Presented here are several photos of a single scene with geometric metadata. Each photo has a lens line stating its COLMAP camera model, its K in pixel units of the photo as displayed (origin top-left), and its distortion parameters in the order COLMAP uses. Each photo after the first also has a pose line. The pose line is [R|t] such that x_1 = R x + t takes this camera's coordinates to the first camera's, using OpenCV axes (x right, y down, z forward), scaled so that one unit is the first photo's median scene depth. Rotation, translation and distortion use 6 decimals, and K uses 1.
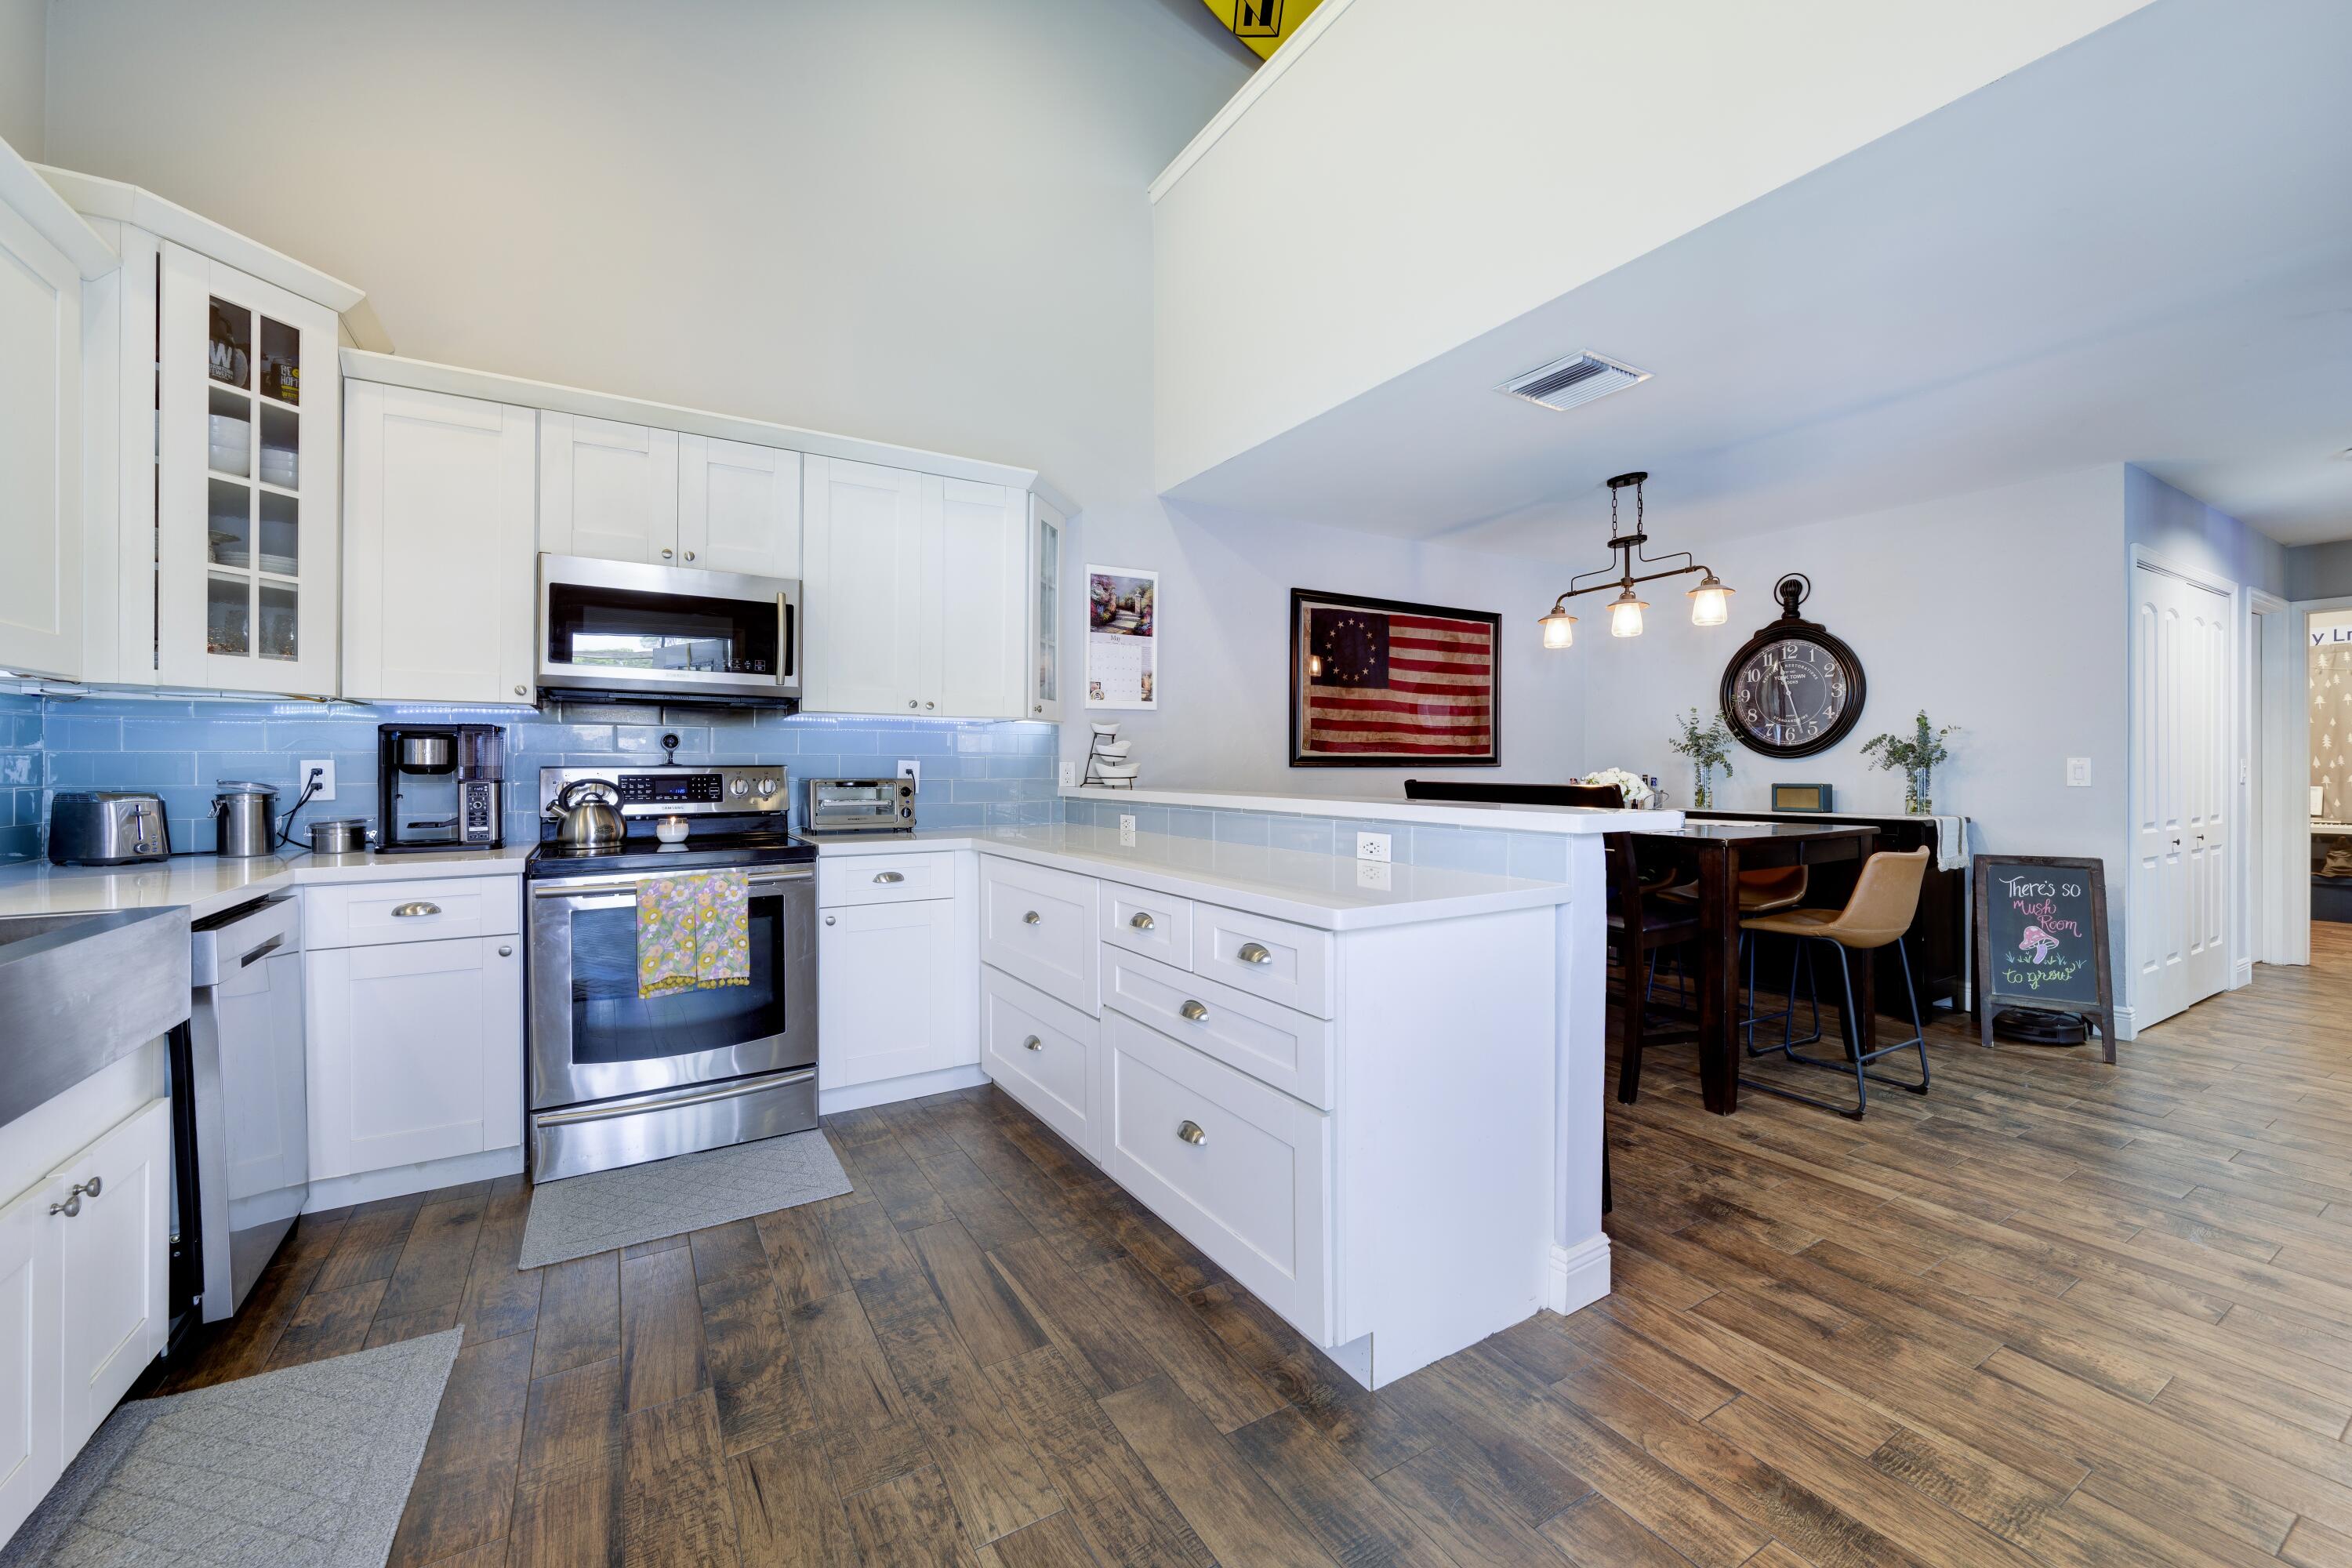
lens RADIAL K [[930.8, 0, 1170.5], [0, 930.8, 764.7], [0, 0, 1]] dist [-0.006359, 0.000576]
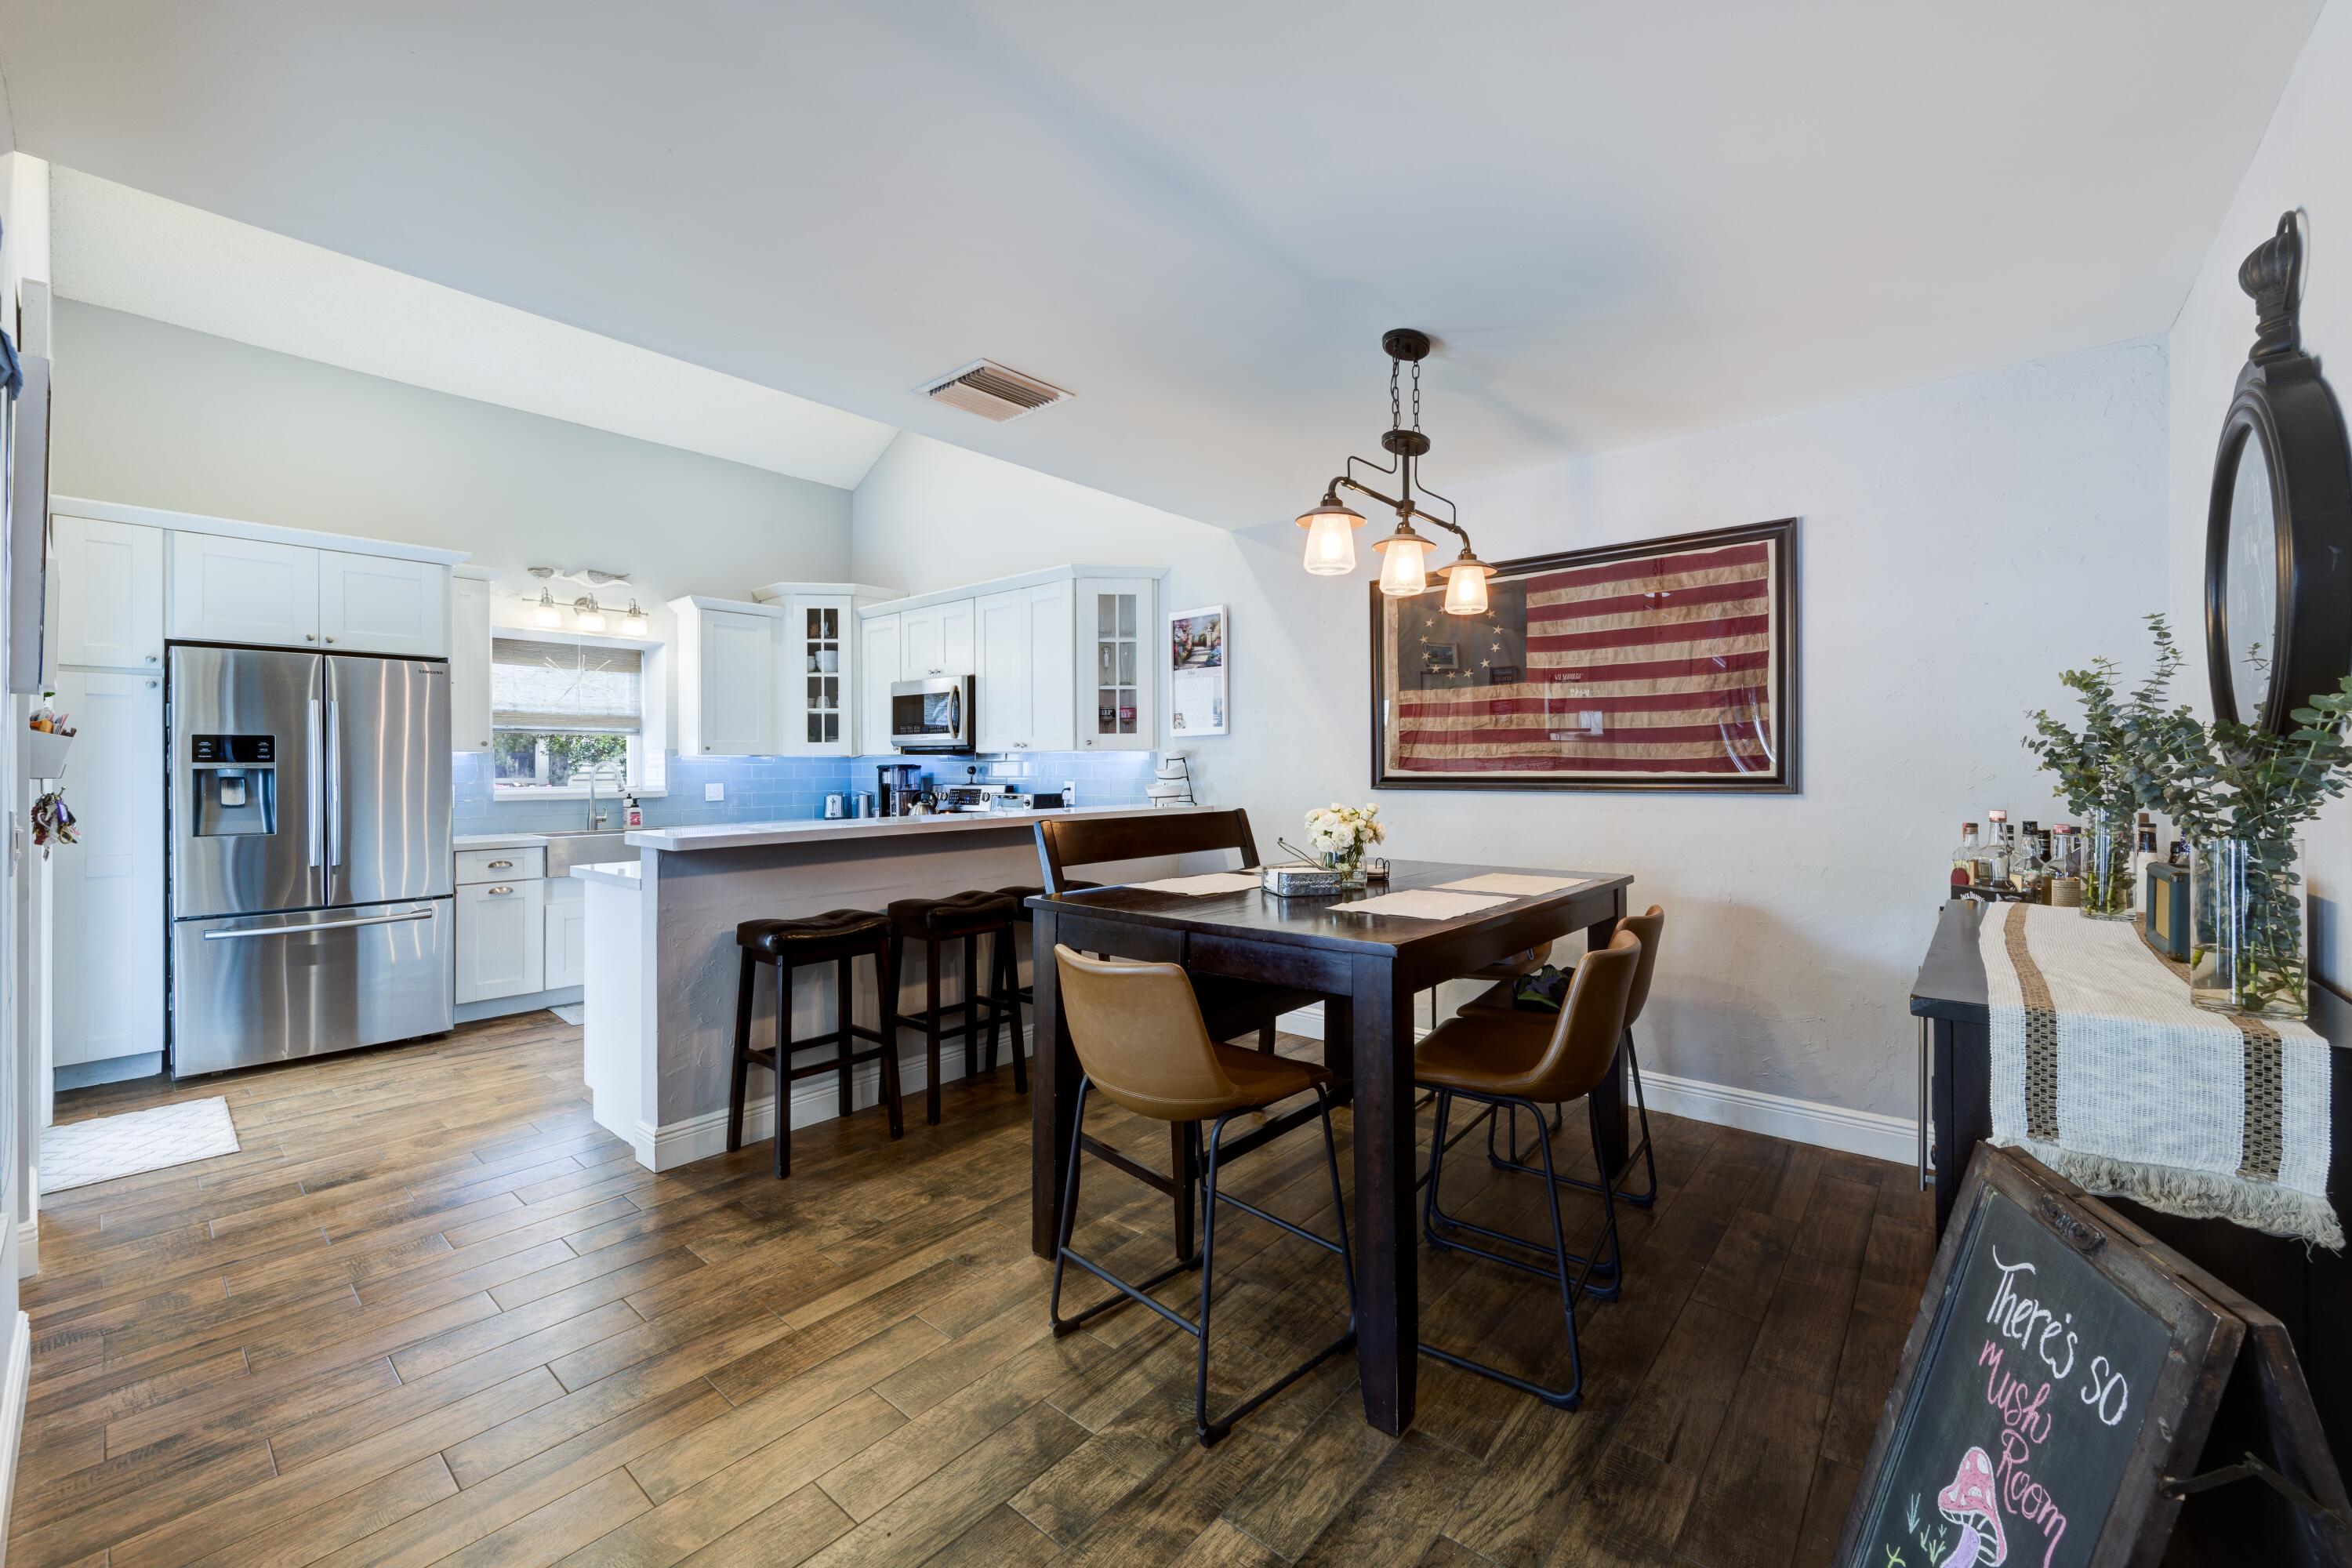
lens RADIAL K [[930.8, 0, 1191.0], [0, 930.8, 764.1], [0, 0, 1]] dist [-0.006359, 0.000576]
pose [[0.323572, -0.006654, -0.946180, 1.040992], [0.007250, 0.999963, -0.004553, -0.021147], [0.946176, -0.005387, 0.323608, 0.658210]]
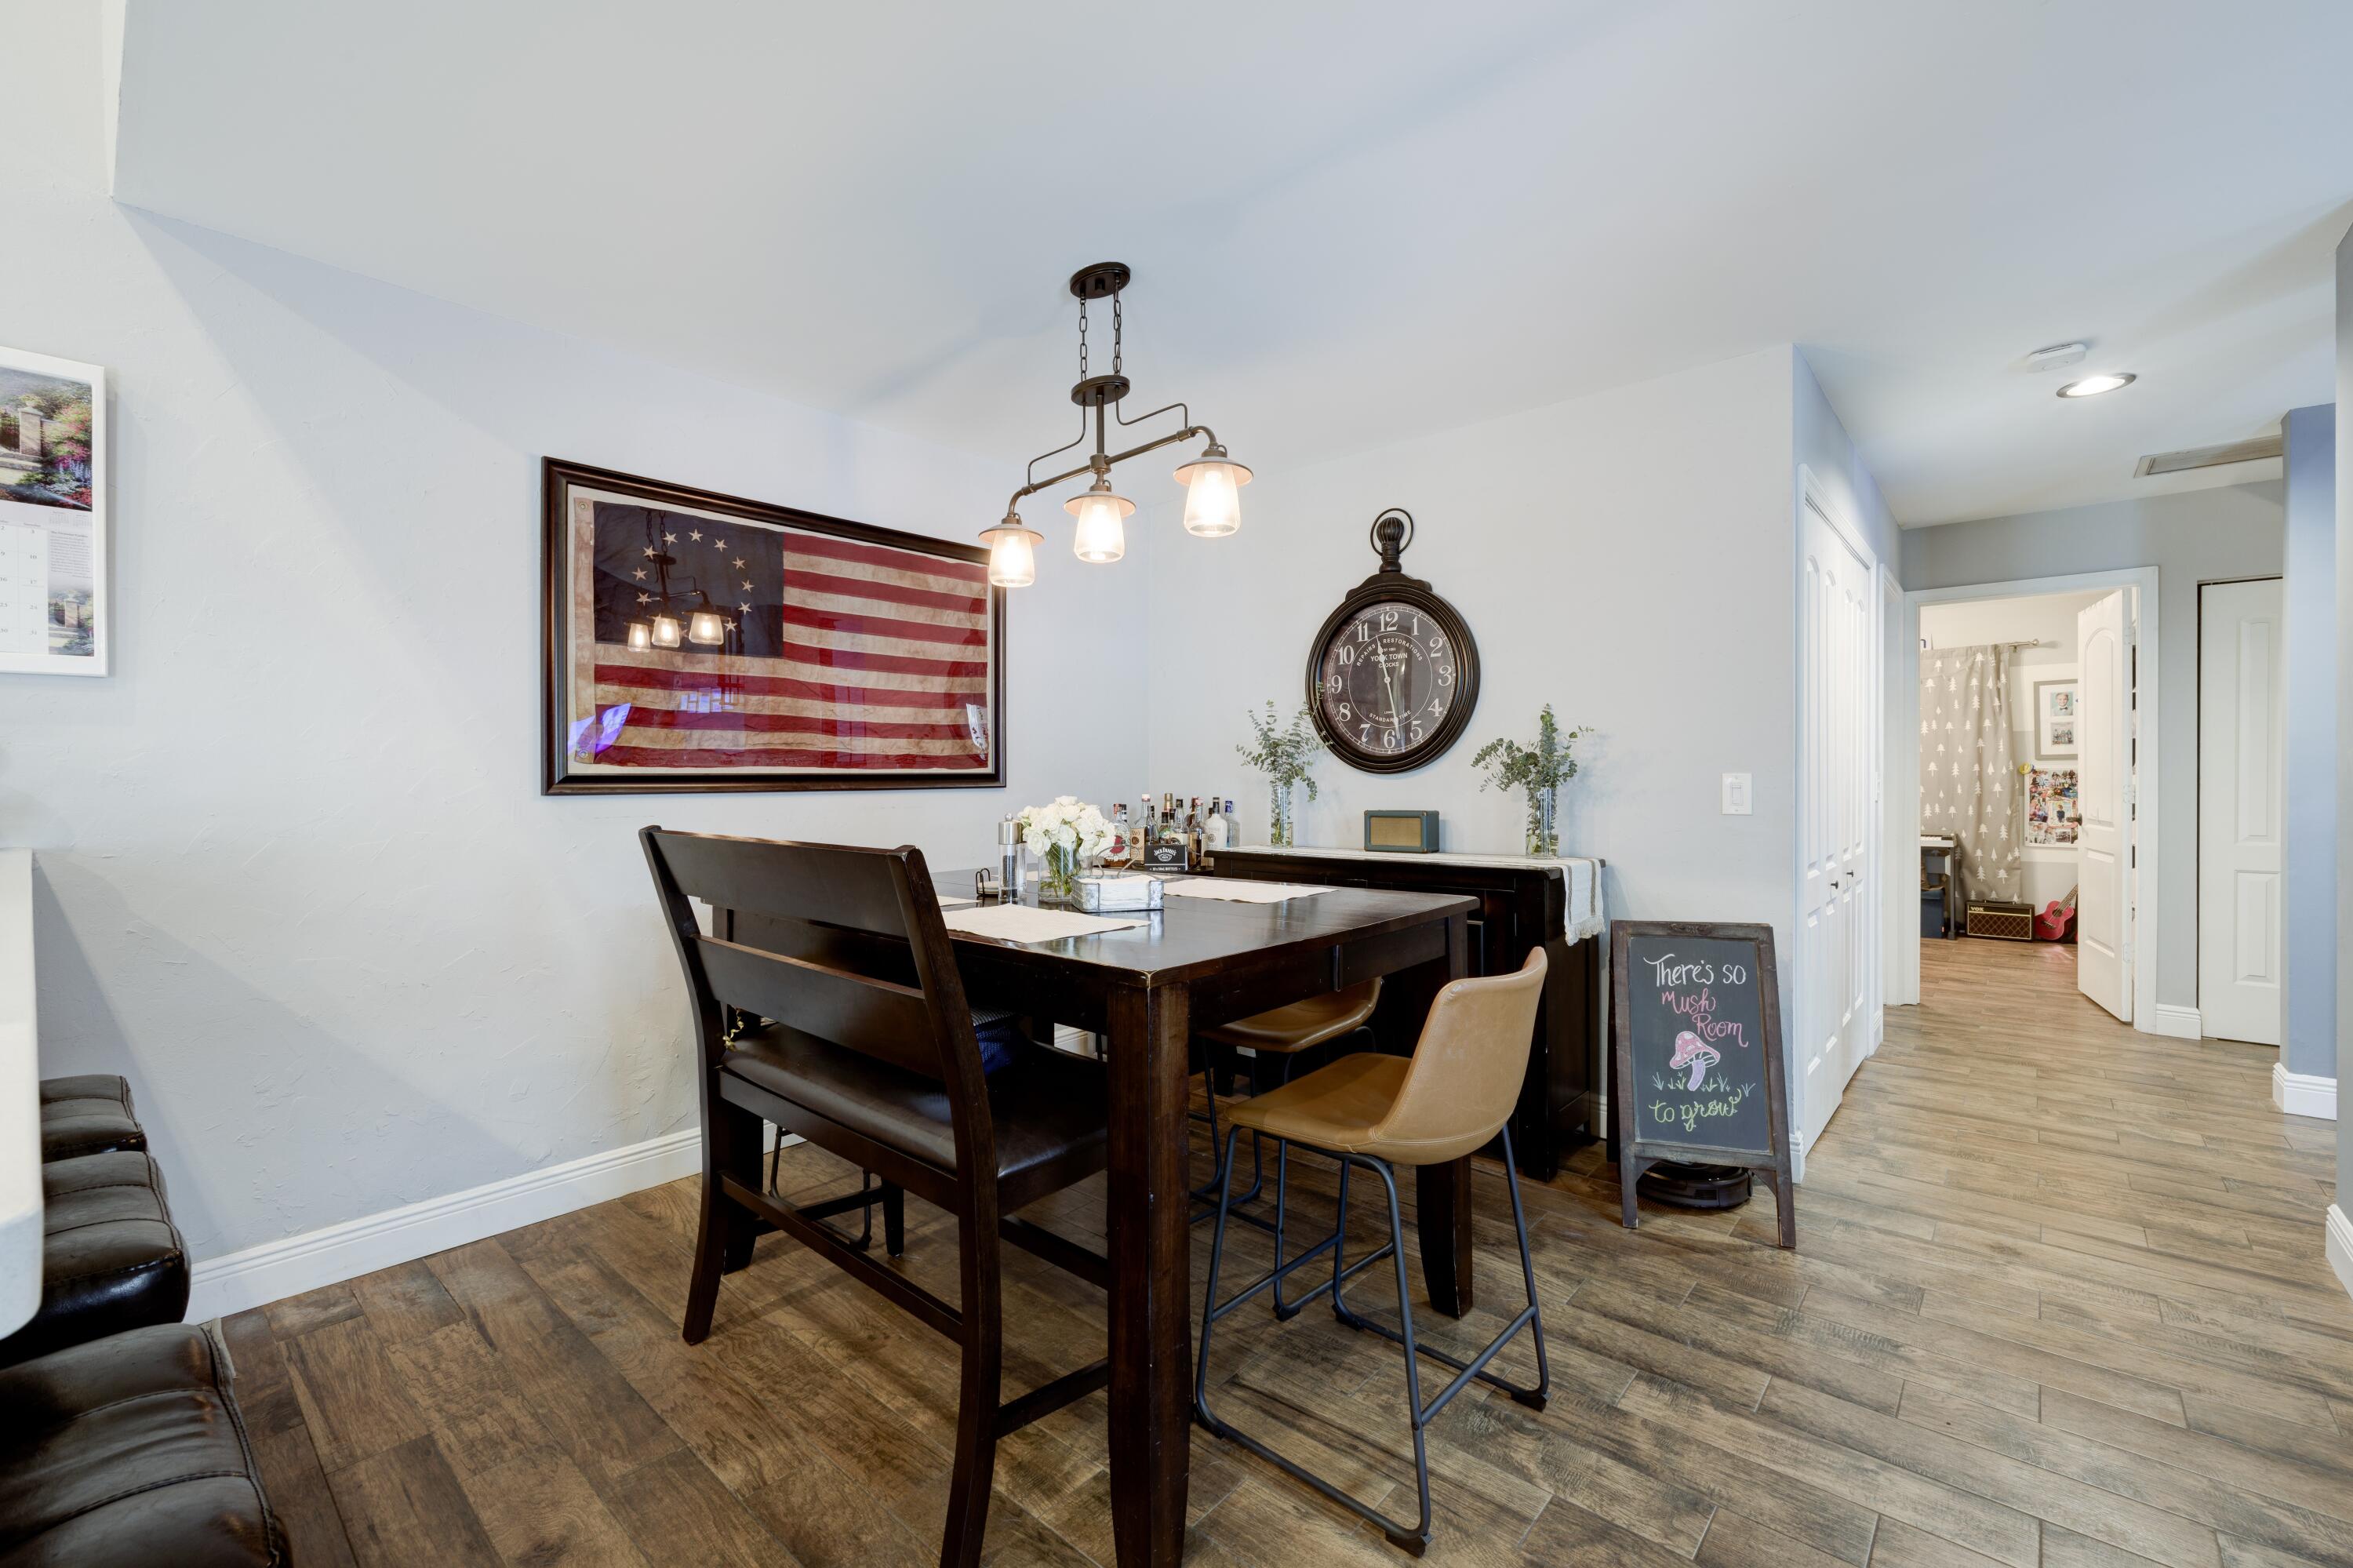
lens RADIAL K [[981.6, 0, 1170.9], [0, 981.6, 786.0], [0, 0, 1]] dist [-0.003939, -0.000687]
pose [[0.954376, -0.009067, 0.298469, 0.355414], [0.005837, 0.999914, 0.011713, -0.008585], [-0.298549, -0.009436, 0.954348, 0.422164]]
